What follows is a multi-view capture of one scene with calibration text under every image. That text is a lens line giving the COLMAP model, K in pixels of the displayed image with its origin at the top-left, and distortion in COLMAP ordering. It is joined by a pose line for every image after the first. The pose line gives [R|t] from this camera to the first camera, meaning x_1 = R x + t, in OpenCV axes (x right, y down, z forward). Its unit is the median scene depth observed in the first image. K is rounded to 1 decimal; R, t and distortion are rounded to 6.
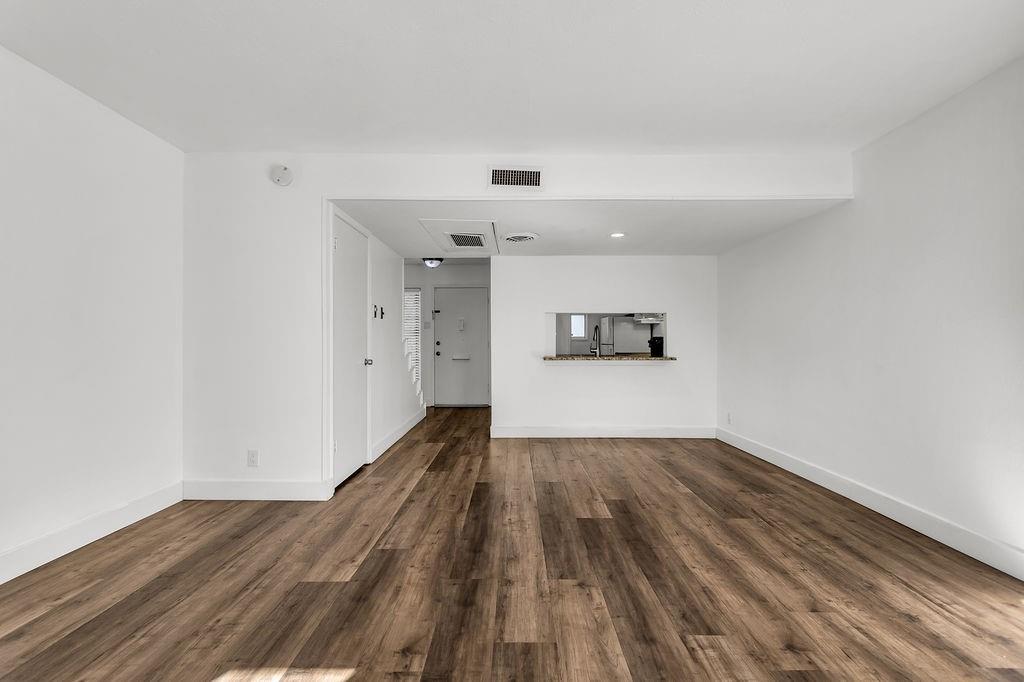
lens RADIAL K [[477.8, 0, 510.3], [0, 477.8, 339.3], [0, 0, 1]] dist [0.001544, -0.000581]
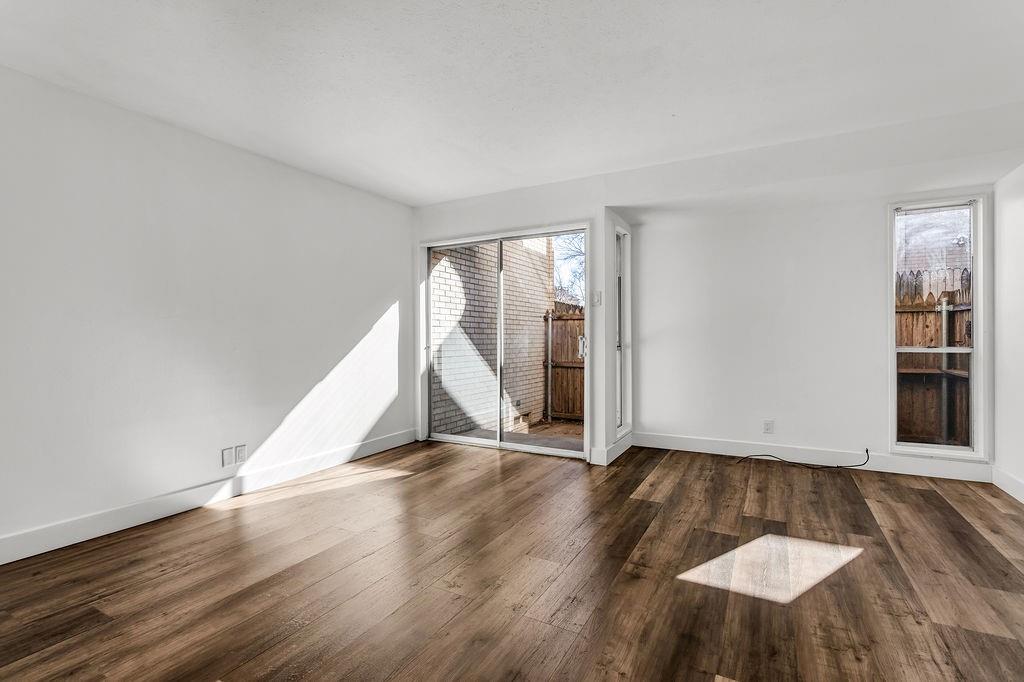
lens RADIAL K [[476.2, 0, 510.4], [0, 476.2, 341.0], [0, 0, 1]] dist [0.001250, -0.000032]
pose [[-0.879929, 0.003525, 0.475093, -0.310242], [0.002546, 0.999993, -0.002703, 0.016844], [-0.475099, -0.001168, -0.879932, 1.340412]]
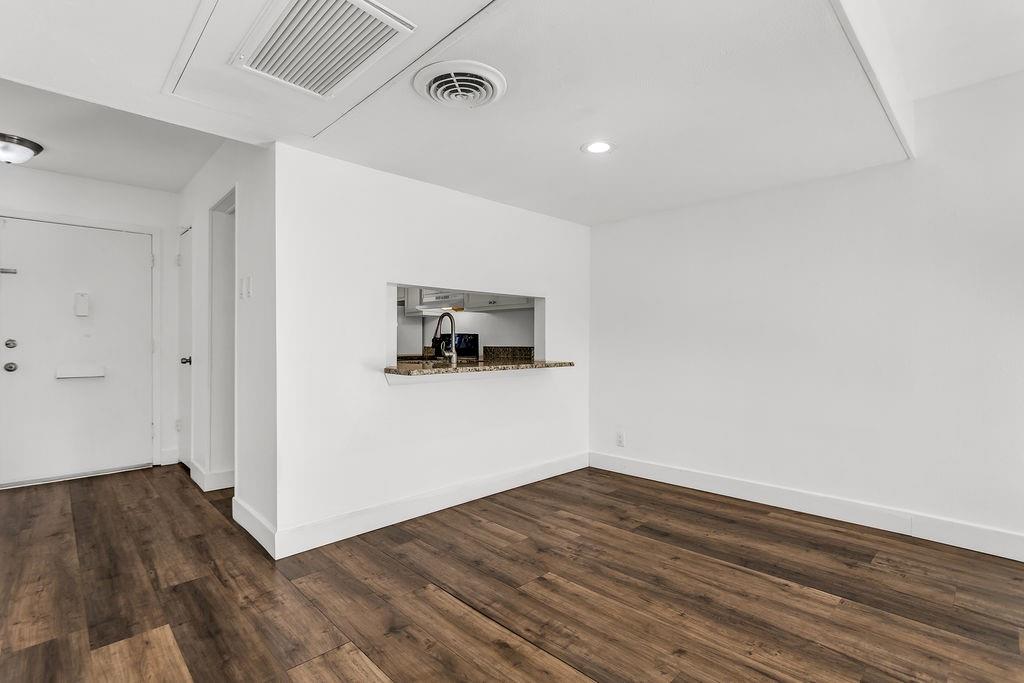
lens RADIAL K [[476.2, 0, 510.4], [0, 476.2, 341.5], [0, 0, 1]] dist [0.001250, -0.000032]
pose [[0.713162, 0.000313, 0.700999, -0.371481], [-0.002061, 0.999997, 0.001650, 0.013167], [-0.700996, -0.002621, 0.713160, 1.050848]]
